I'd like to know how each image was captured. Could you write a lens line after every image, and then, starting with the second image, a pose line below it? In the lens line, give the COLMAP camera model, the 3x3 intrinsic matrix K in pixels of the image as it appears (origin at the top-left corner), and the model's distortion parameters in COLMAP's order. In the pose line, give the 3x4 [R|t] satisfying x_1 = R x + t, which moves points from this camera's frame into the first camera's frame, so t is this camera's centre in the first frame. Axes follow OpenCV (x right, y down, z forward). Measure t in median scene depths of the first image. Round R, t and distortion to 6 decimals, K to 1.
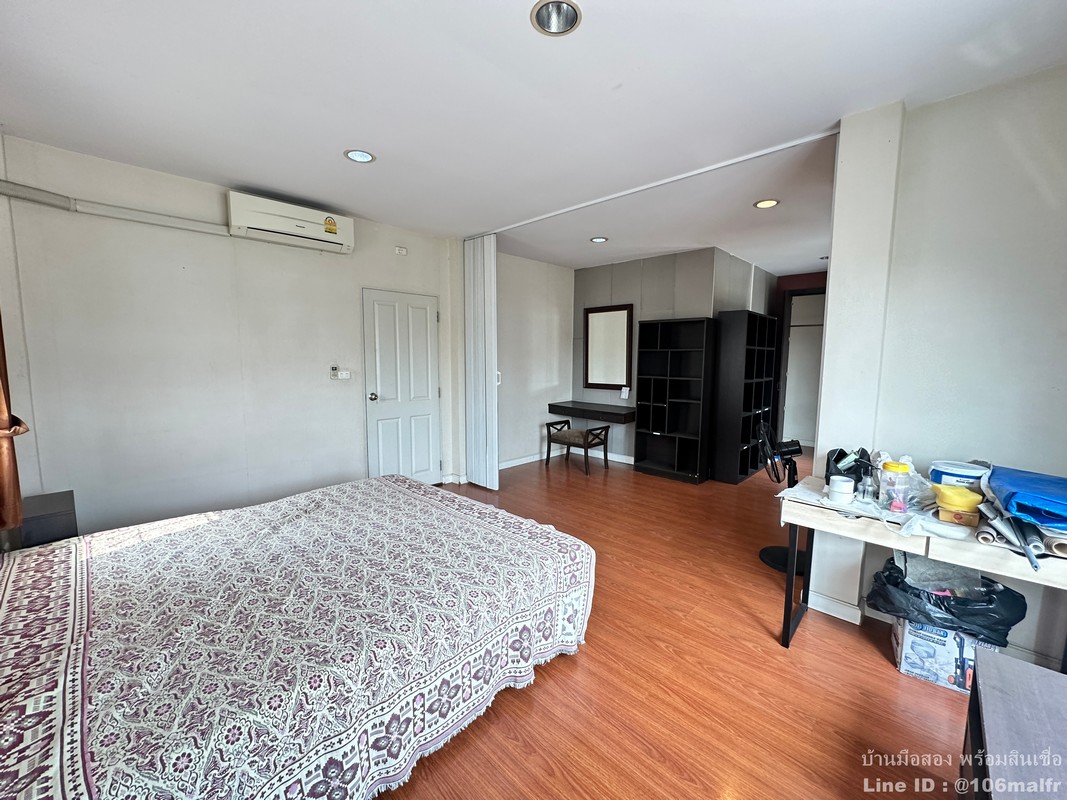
lens RADIAL K [[428.0, 0, 533.9], [0, 428.0, 398.2], [0, 0, 1]] dist [-0.003377, 0.000923]
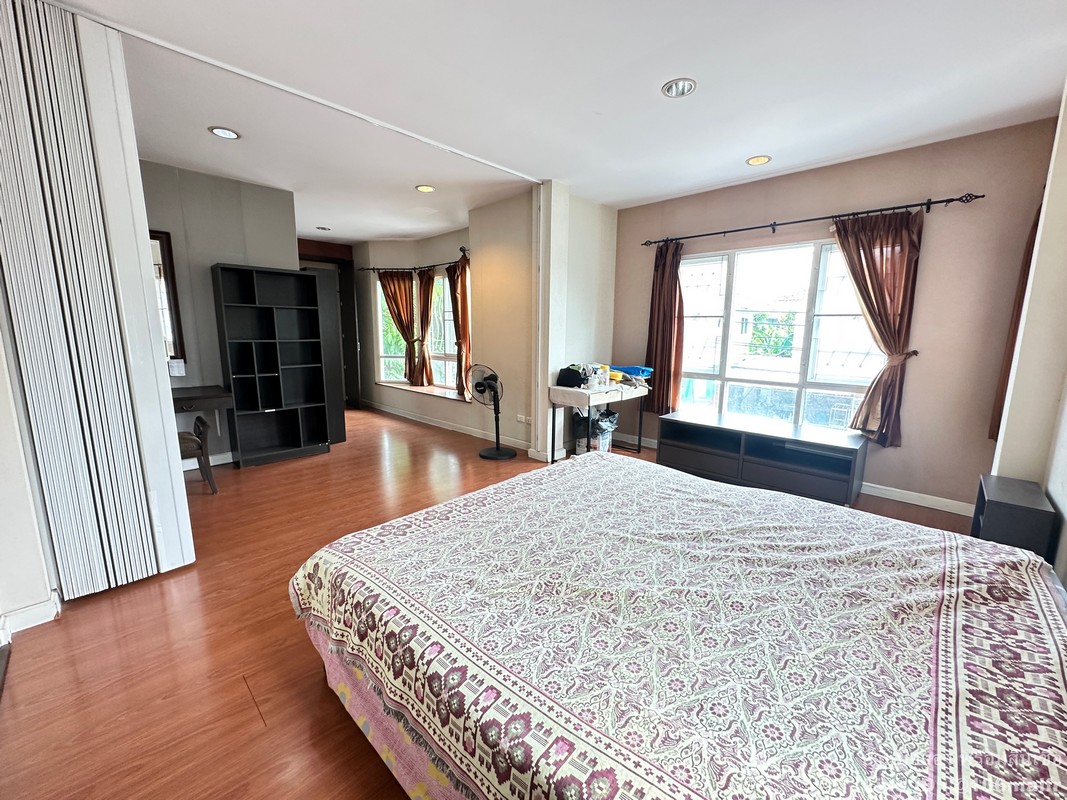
lens RADIAL K [[428.0, 0, 531.7], [0, 428.0, 402.4], [0, 0, 1]] dist [-0.003377, 0.000923]
pose [[0.007242, -0.176488, 0.984276, -0.499574], [0.087612, 0.980629, 0.175190, -0.031224], [-0.996128, 0.084965, 0.022564, 0.480469]]
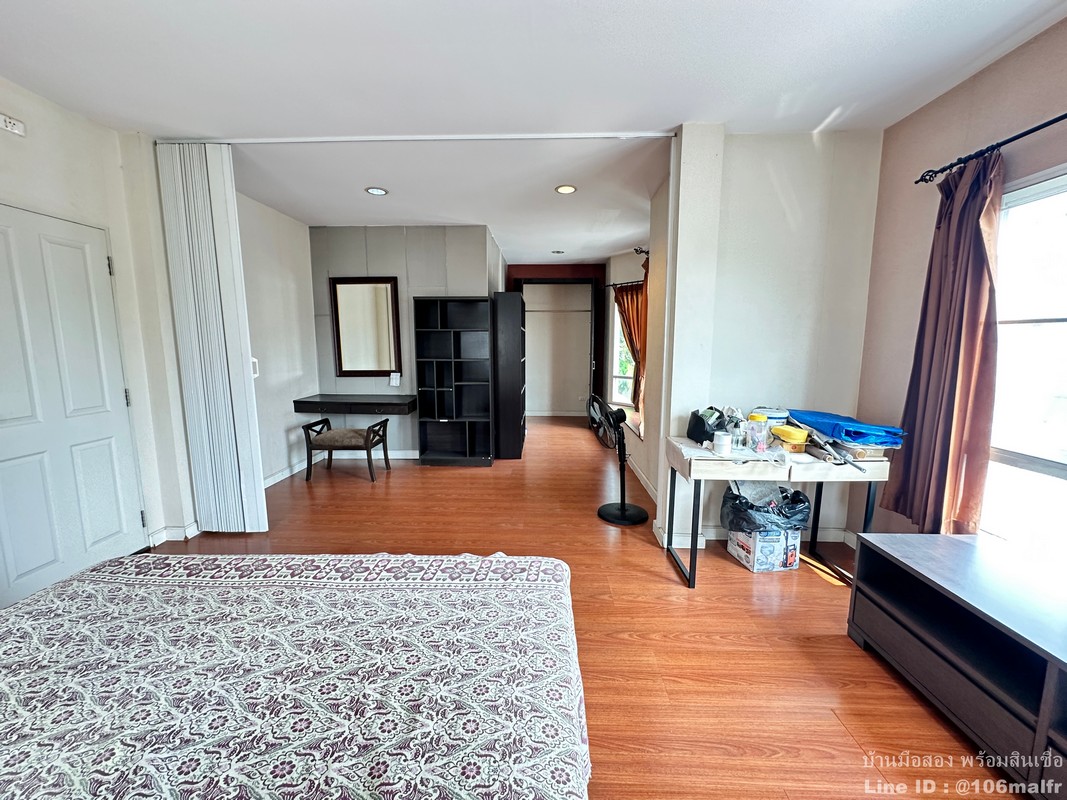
lens RADIAL K [[428.0, 0, 533.8], [0, 428.0, 399.5], [0, 0, 1]] dist [-0.003377, 0.000923]
pose [[0.743862, -0.094889, 0.661563, -0.174933], [0.070802, 0.995488, 0.063174, -0.007449], [-0.664572, -0.000152, 0.747224, 0.174928]]
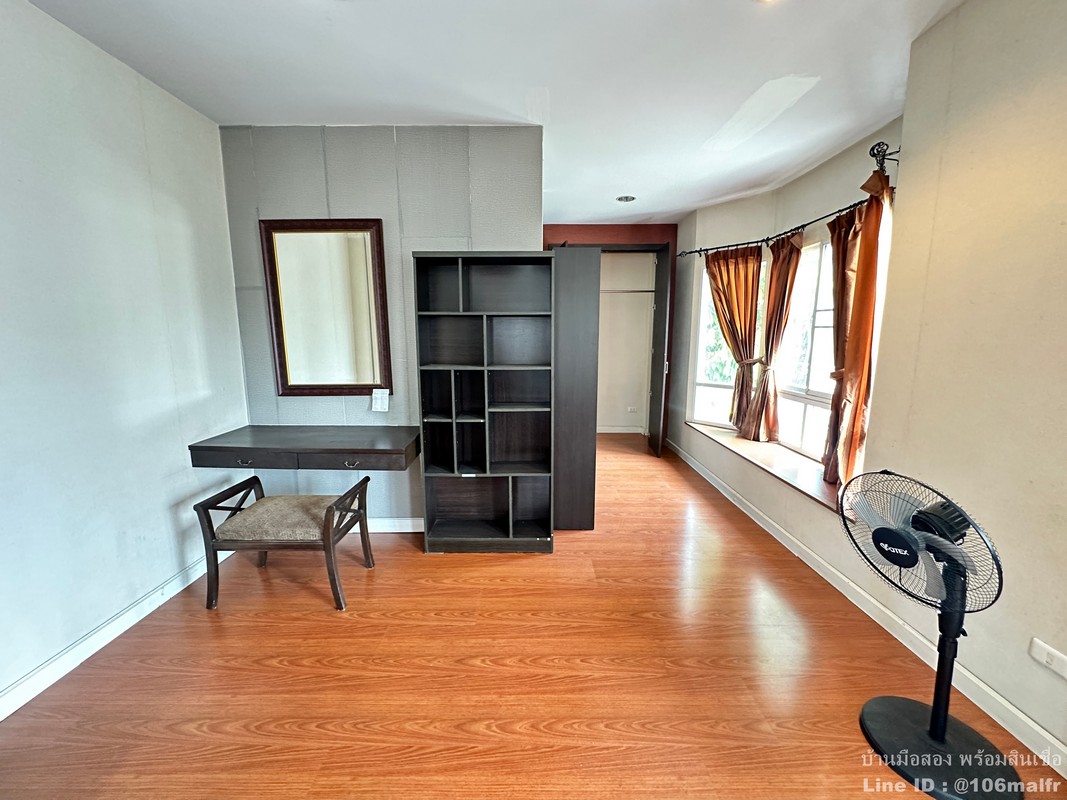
lens RADIAL K [[428.0, 0, 535.6], [0, 428.0, 399.1], [0, 0, 1]] dist [-0.003377, 0.000923]
pose [[0.720503, -0.113001, 0.684183, -0.001535], [0.073678, 0.993523, 0.086503, -0.048603], [-0.689527, -0.011916, 0.724162, 0.559861]]
